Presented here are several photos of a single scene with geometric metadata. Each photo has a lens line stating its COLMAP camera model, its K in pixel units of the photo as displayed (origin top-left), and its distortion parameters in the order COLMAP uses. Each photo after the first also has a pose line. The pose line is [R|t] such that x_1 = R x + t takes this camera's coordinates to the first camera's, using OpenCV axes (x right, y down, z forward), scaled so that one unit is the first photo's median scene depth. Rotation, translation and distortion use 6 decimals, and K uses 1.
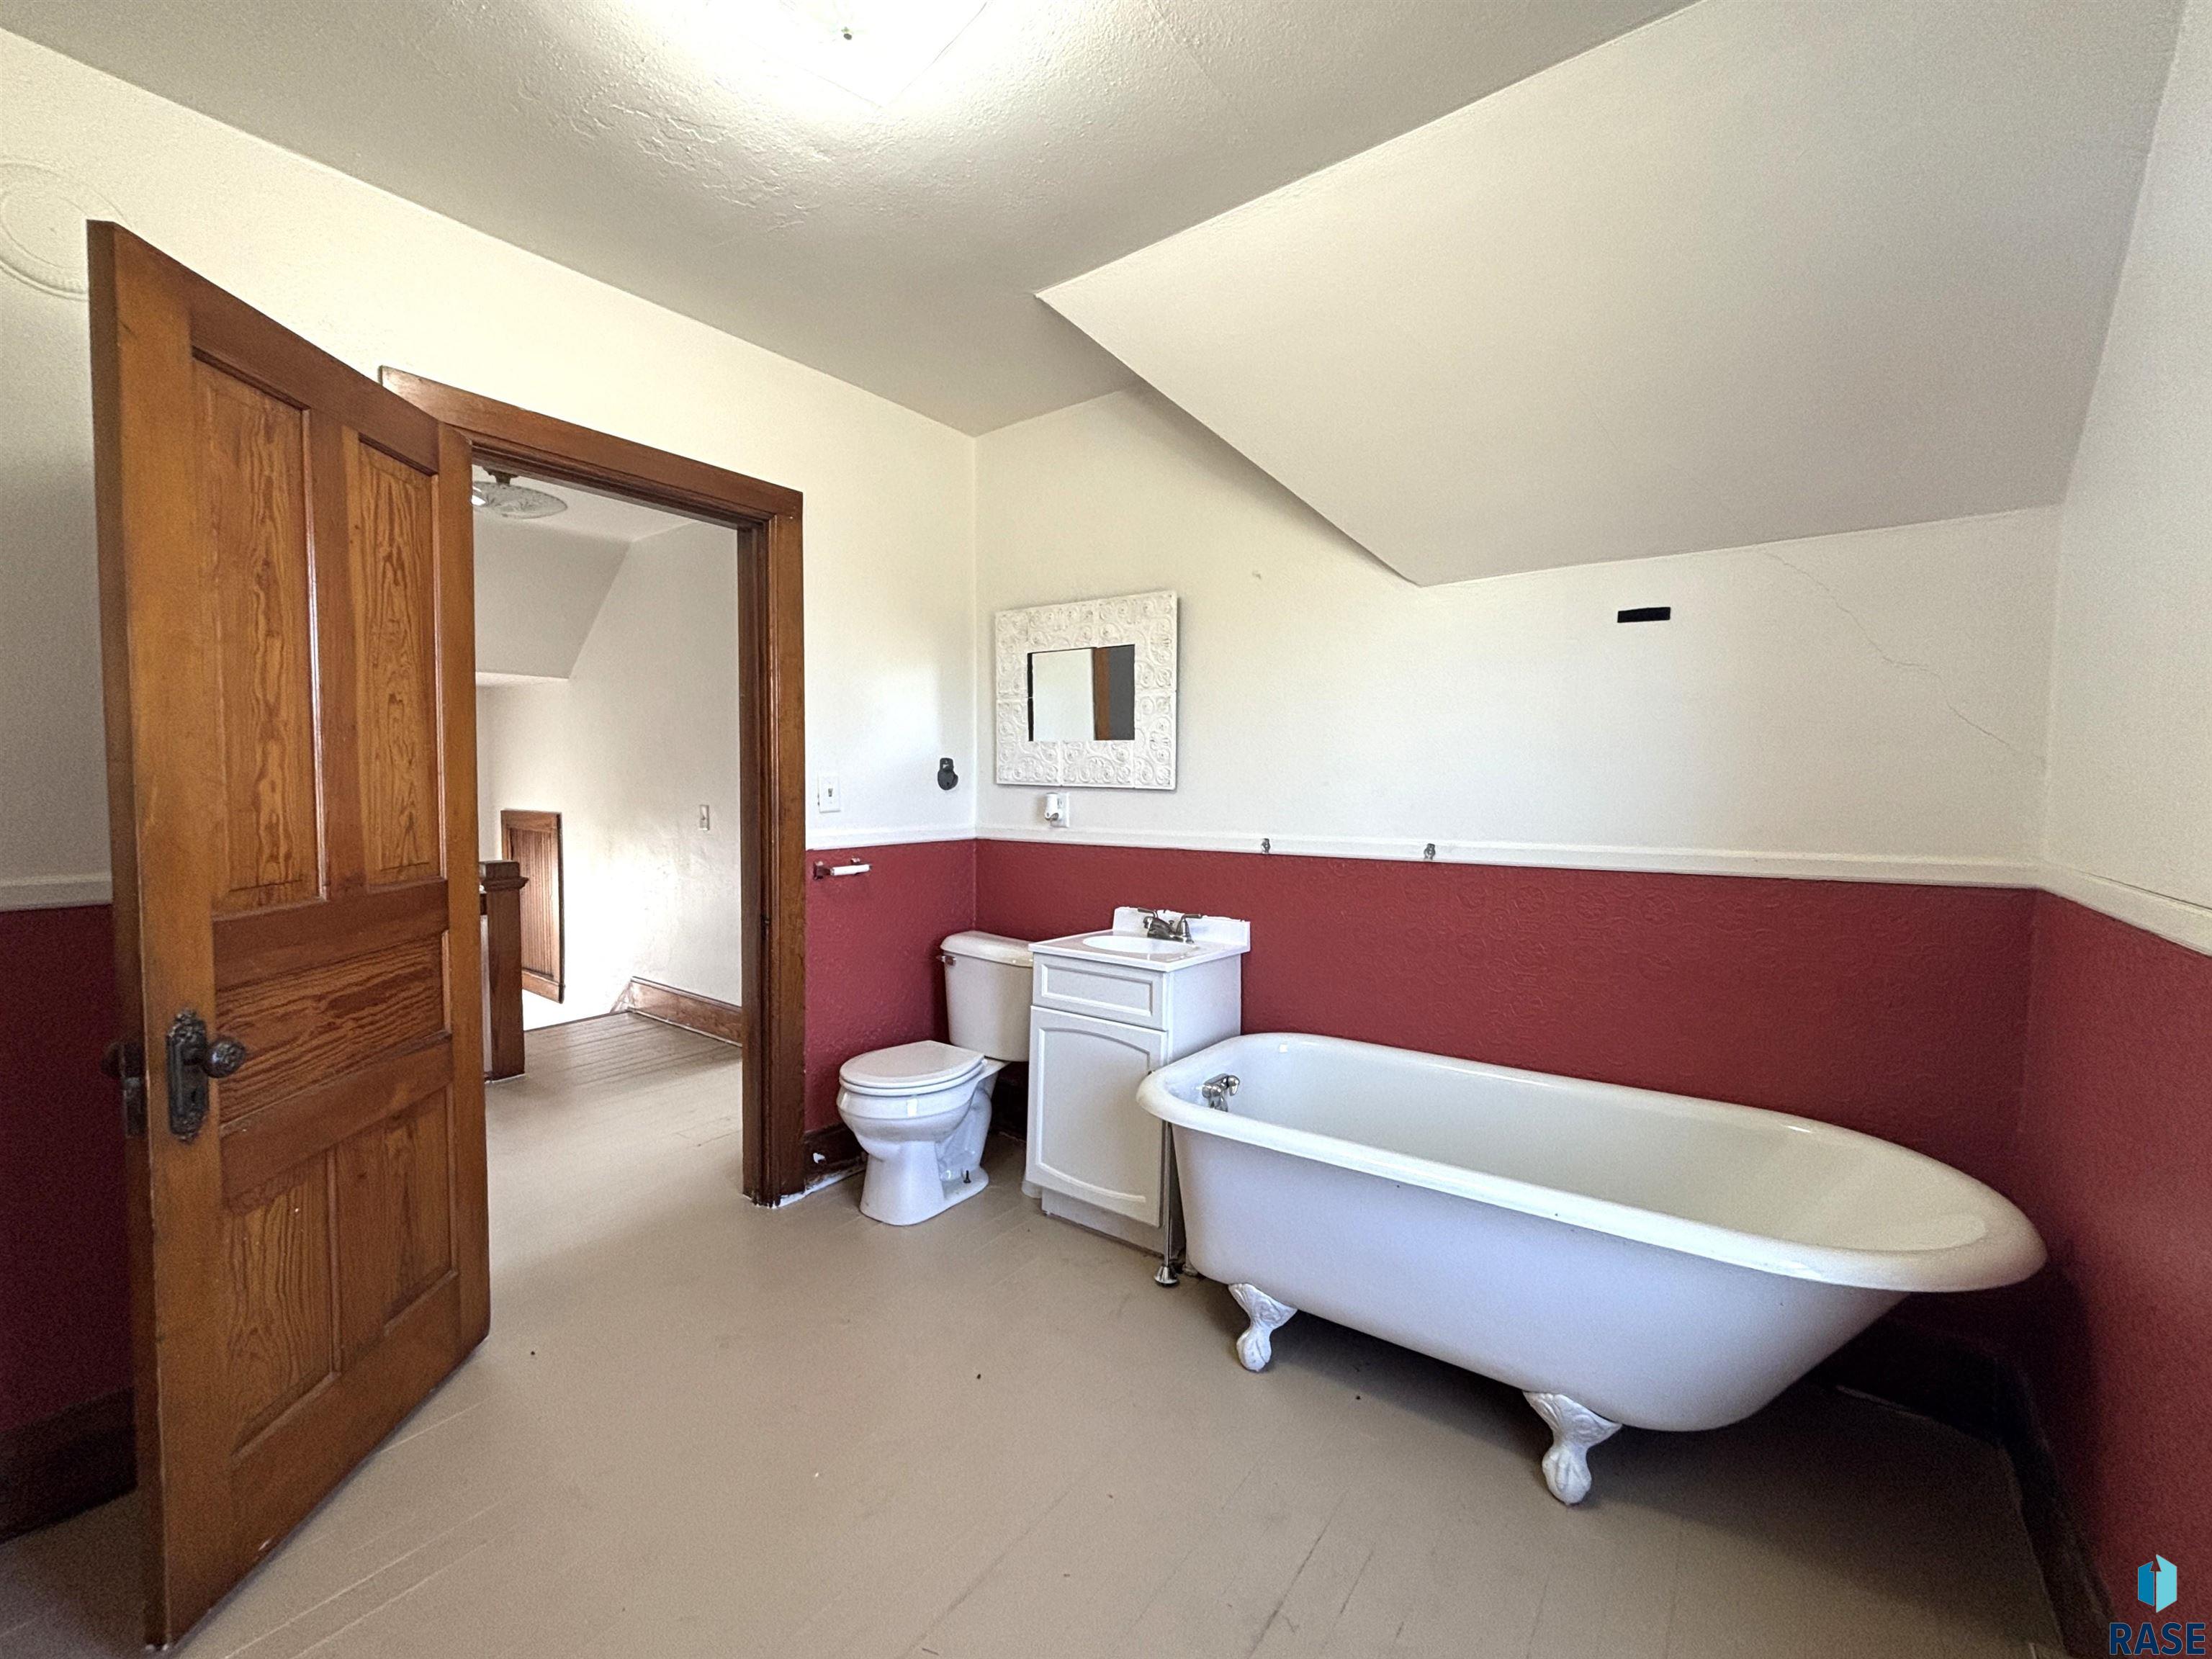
lens RADIAL K [[885.7, 0, 1108.1], [0, 885.7, 821.6], [0, 0, 1]] dist [0.000443, -0.000130]
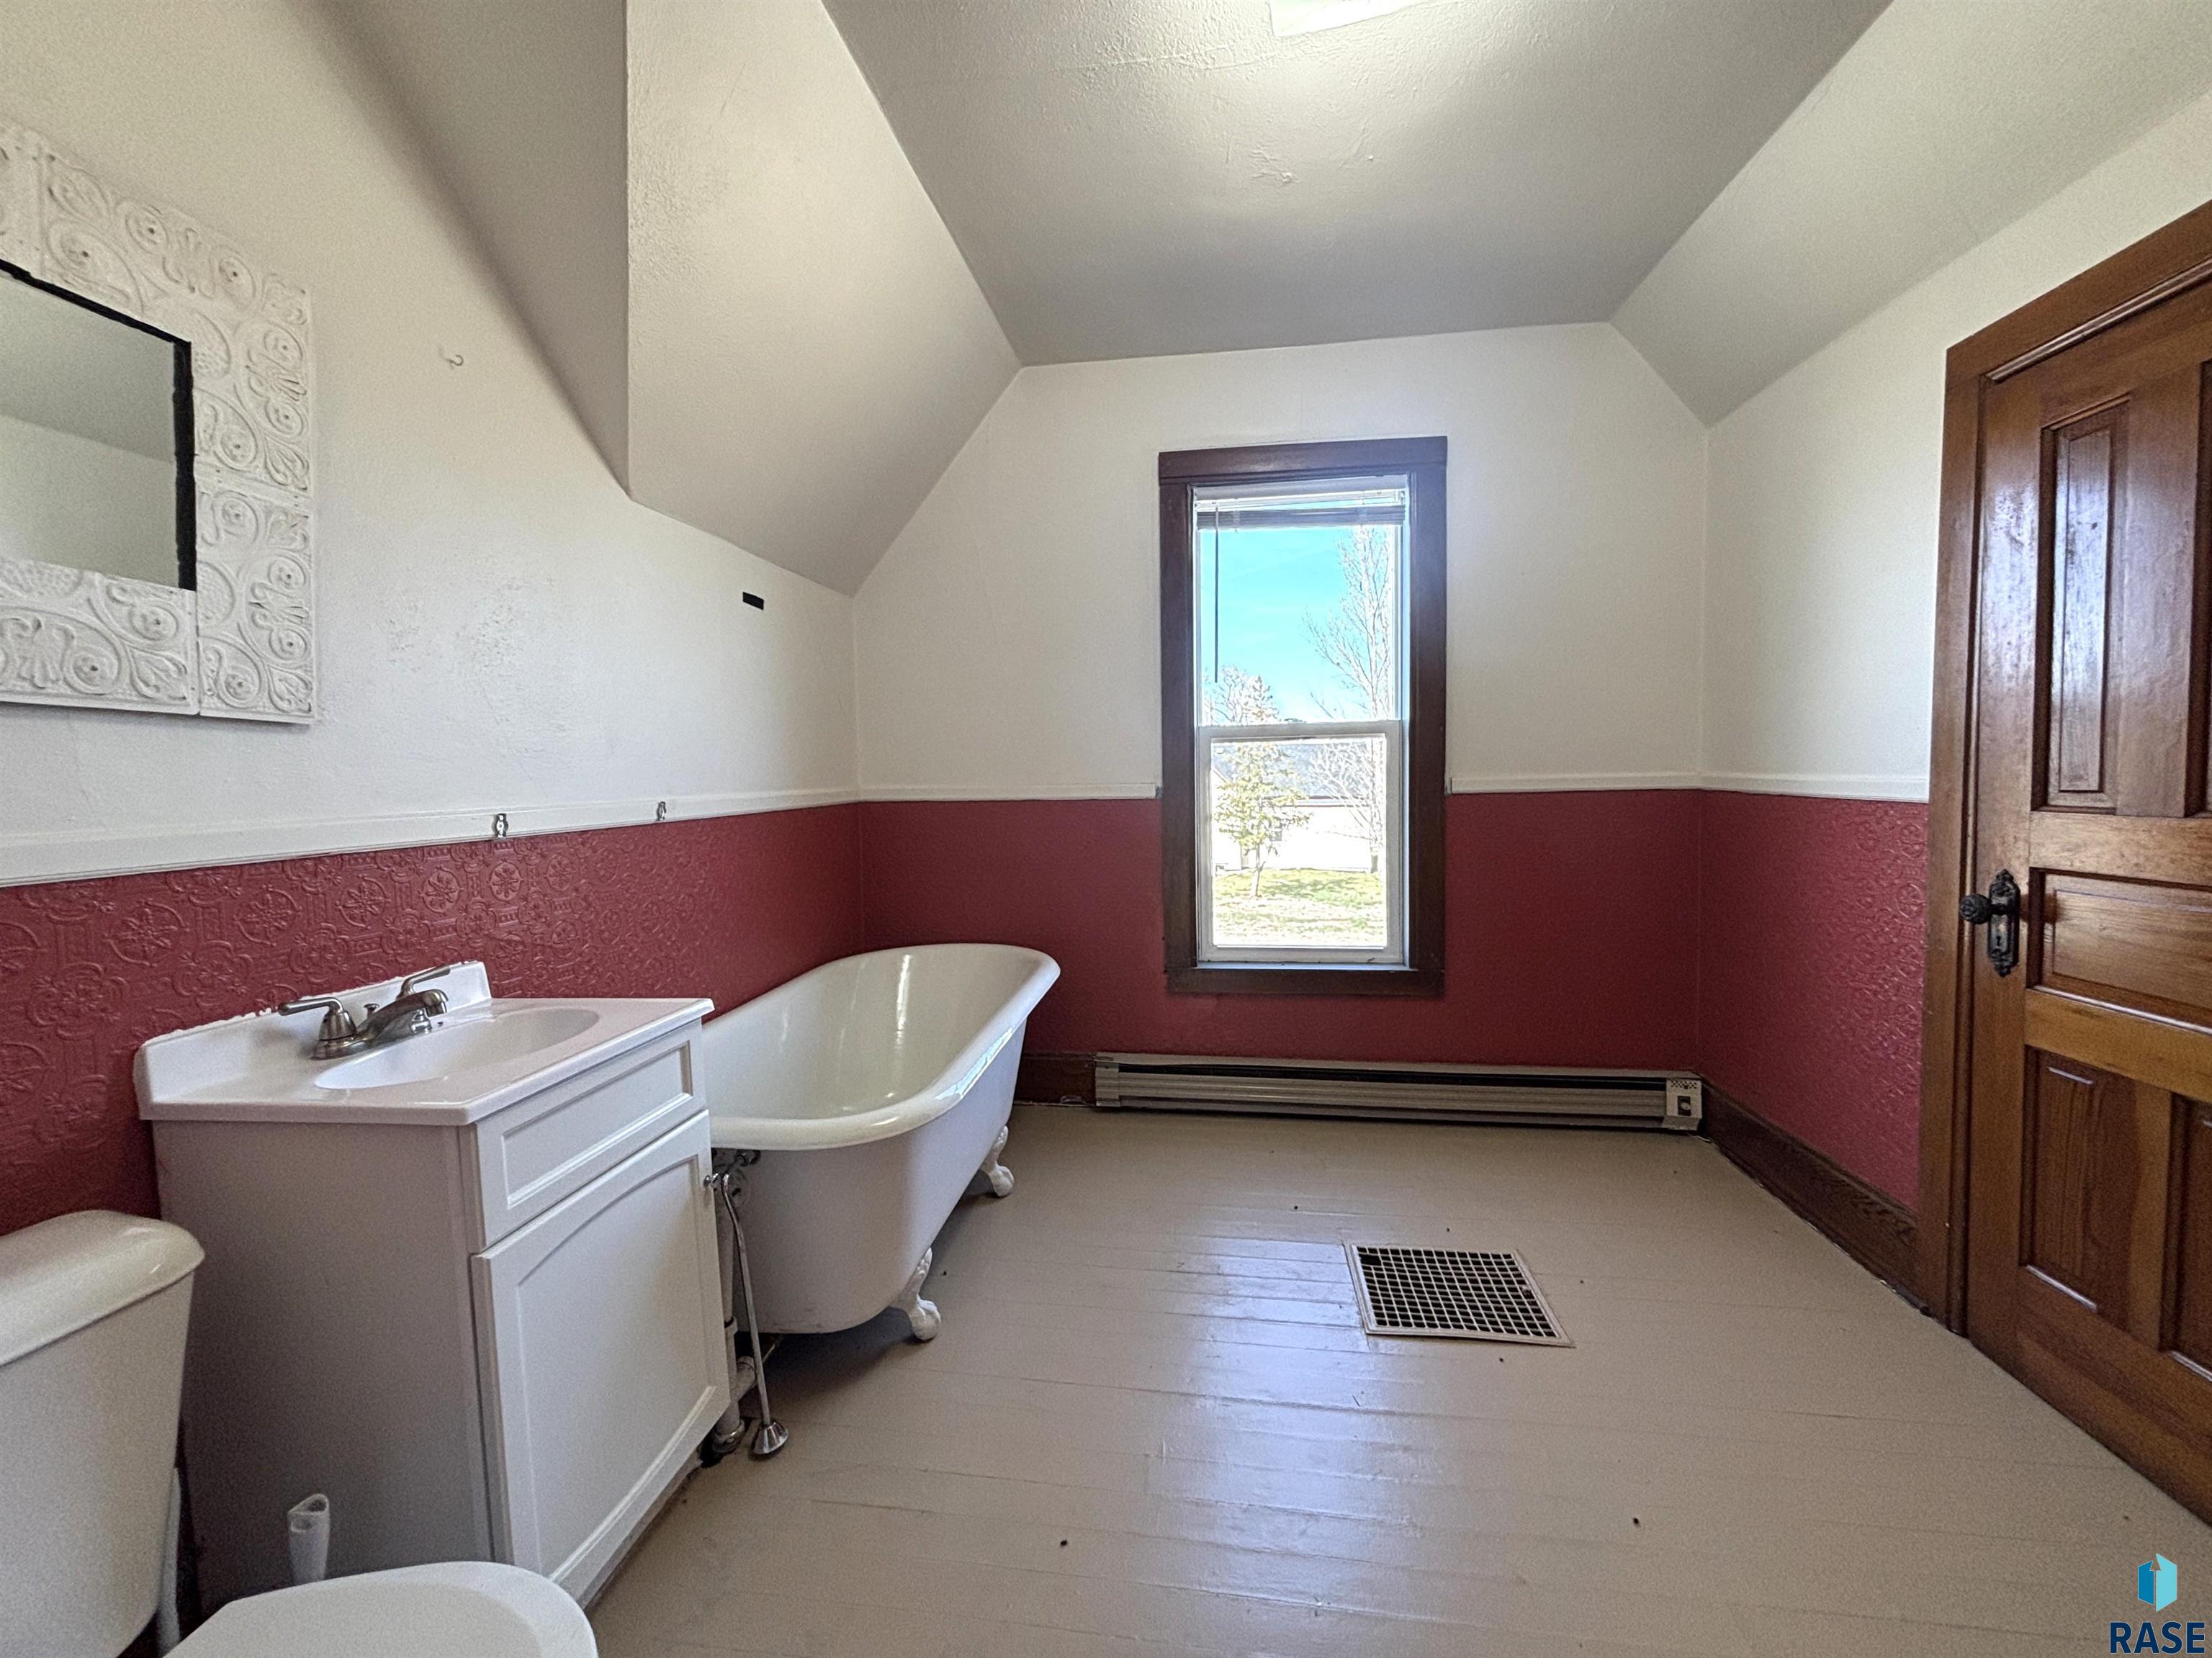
lens RADIAL K [[885.6, 0, 1108.1], [0, 885.6, 821.1], [0, 0, 1]] dist [0.000443, -0.000130]
pose [[-0.474646, -0.046166, 0.878965, -0.544633], [0.048048, 0.995775, 0.078248, -0.003074], [-0.878864, 0.079372, -0.470423, 0.900802]]
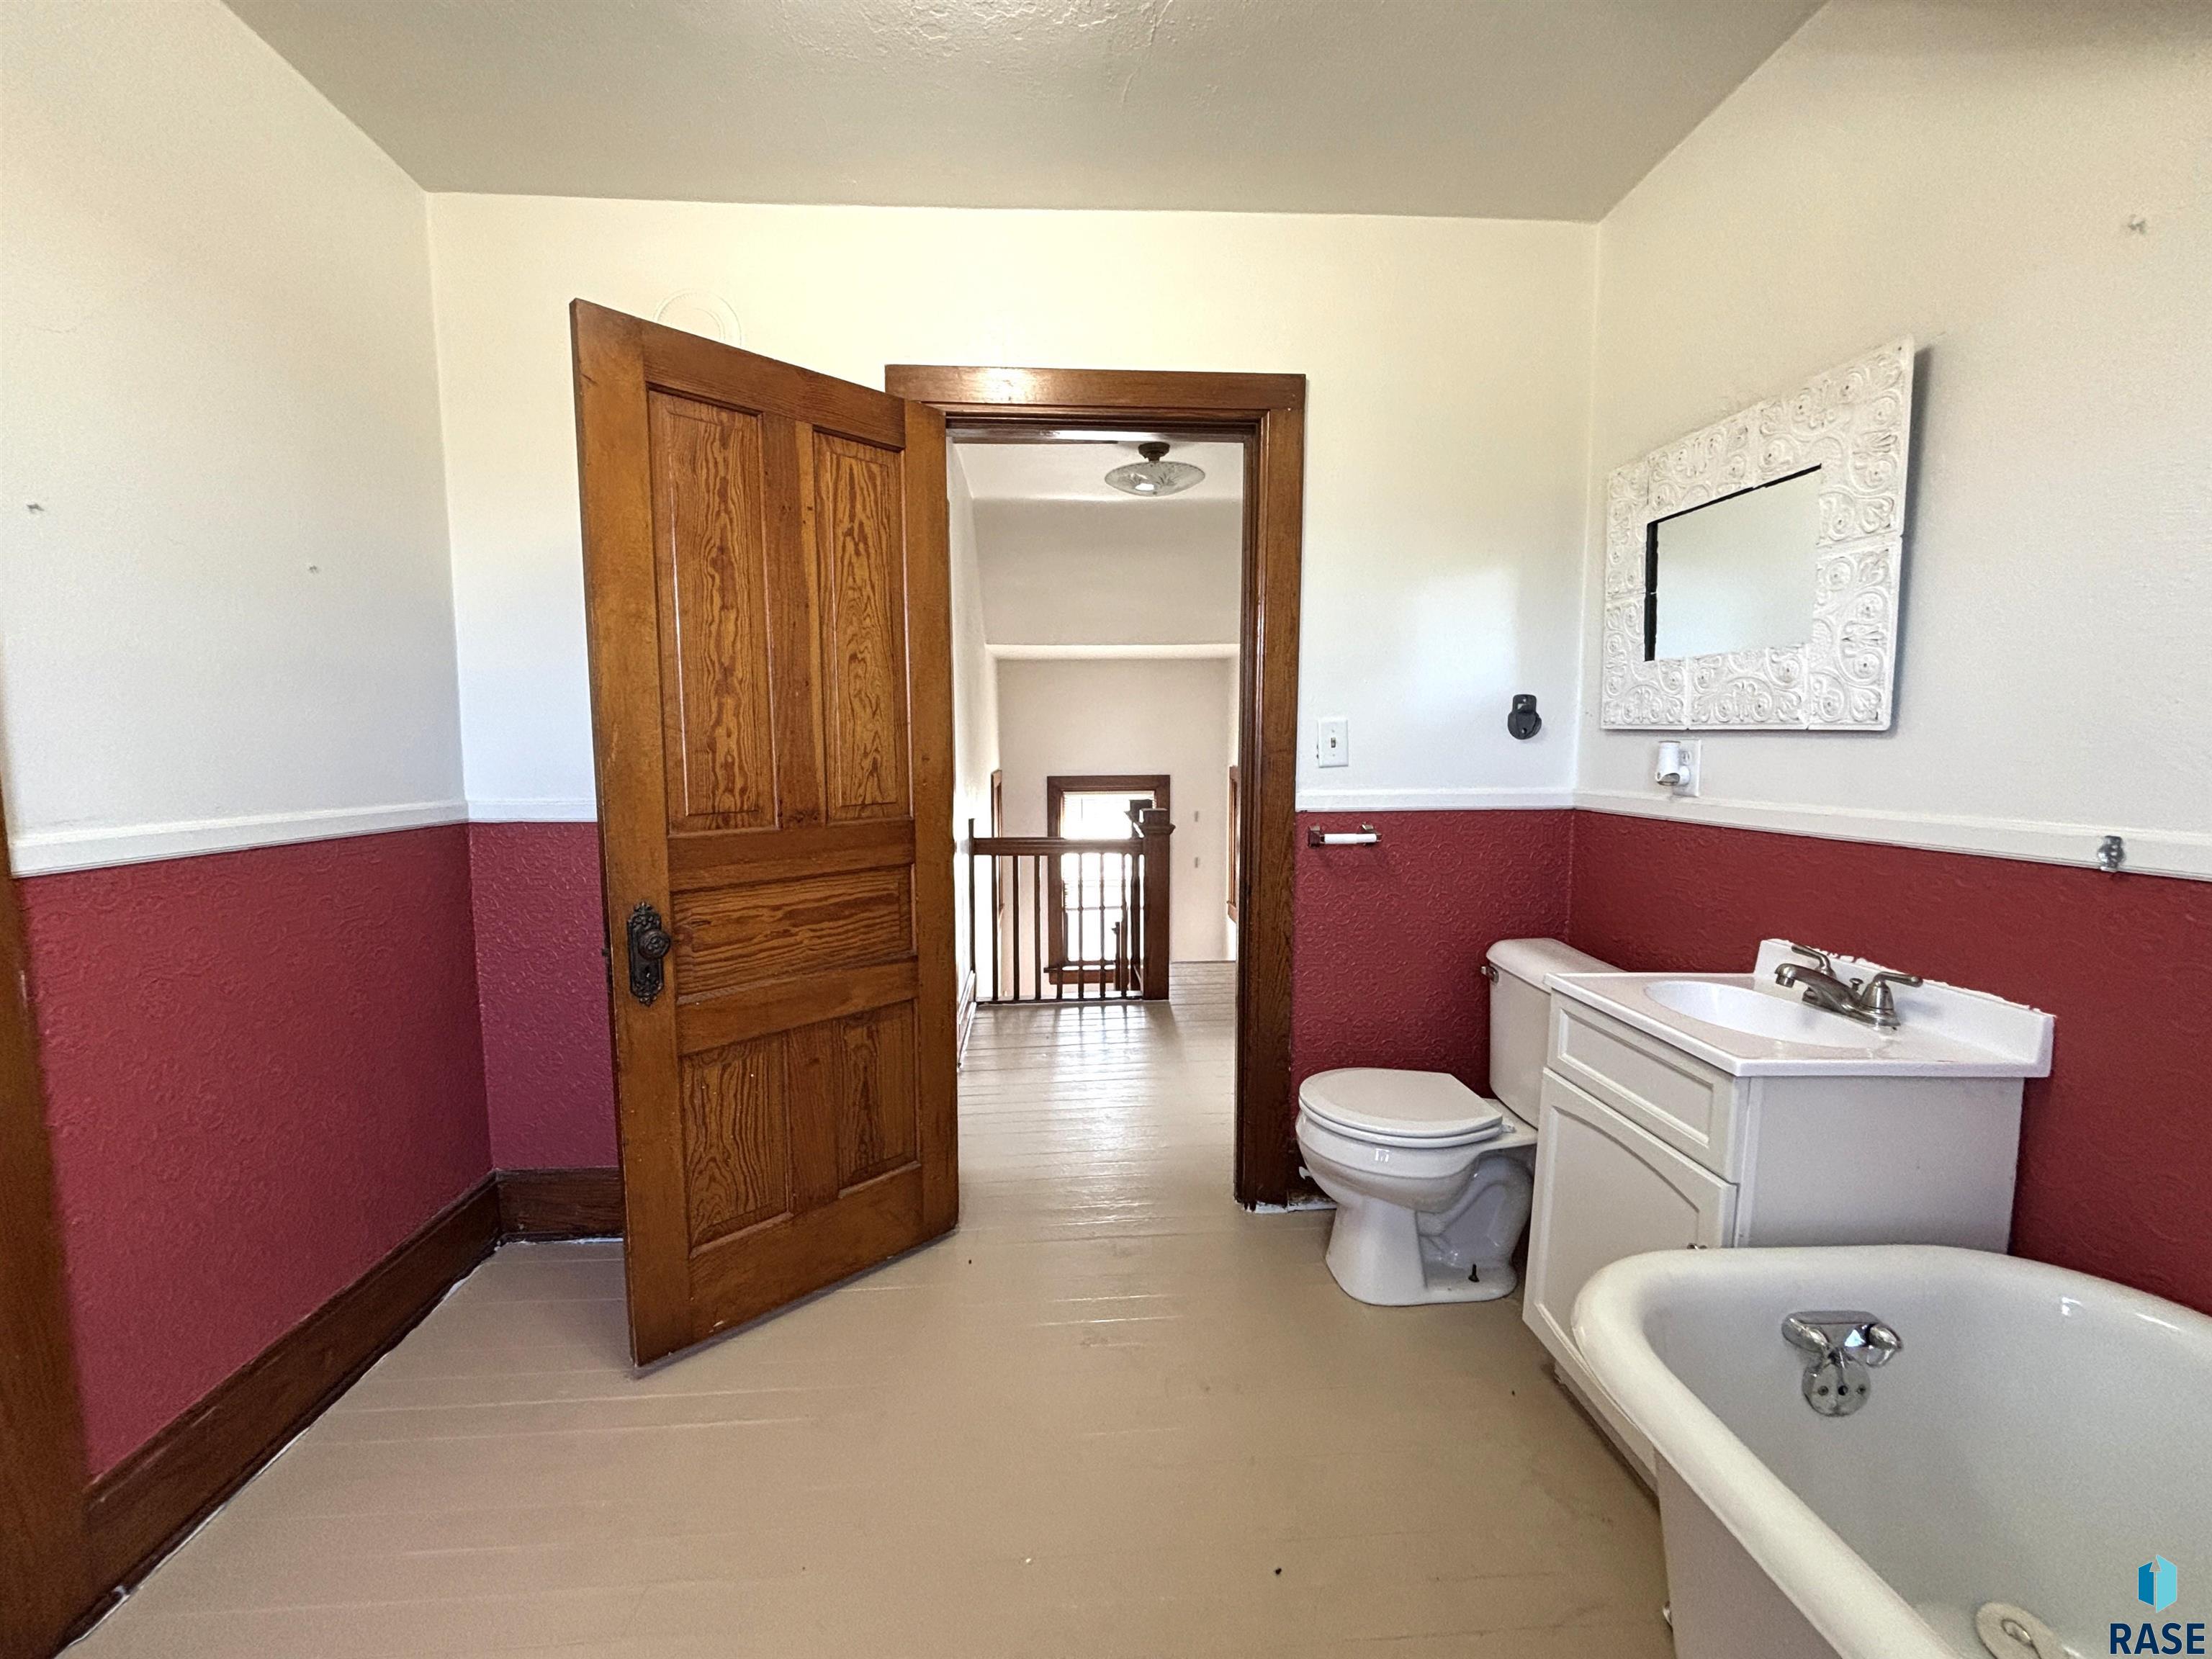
lens RADIAL K [[885.7, 0, 1108.1], [0, 885.7, 821.6], [0, 0, 1]] dist [0.000443, -0.000130]
pose [[0.644433, 0.059167, -0.762368, 0.187557], [-0.026632, 0.998134, 0.054953, 0.001044], [0.764196, -0.015110, 0.644807, 0.329880]]
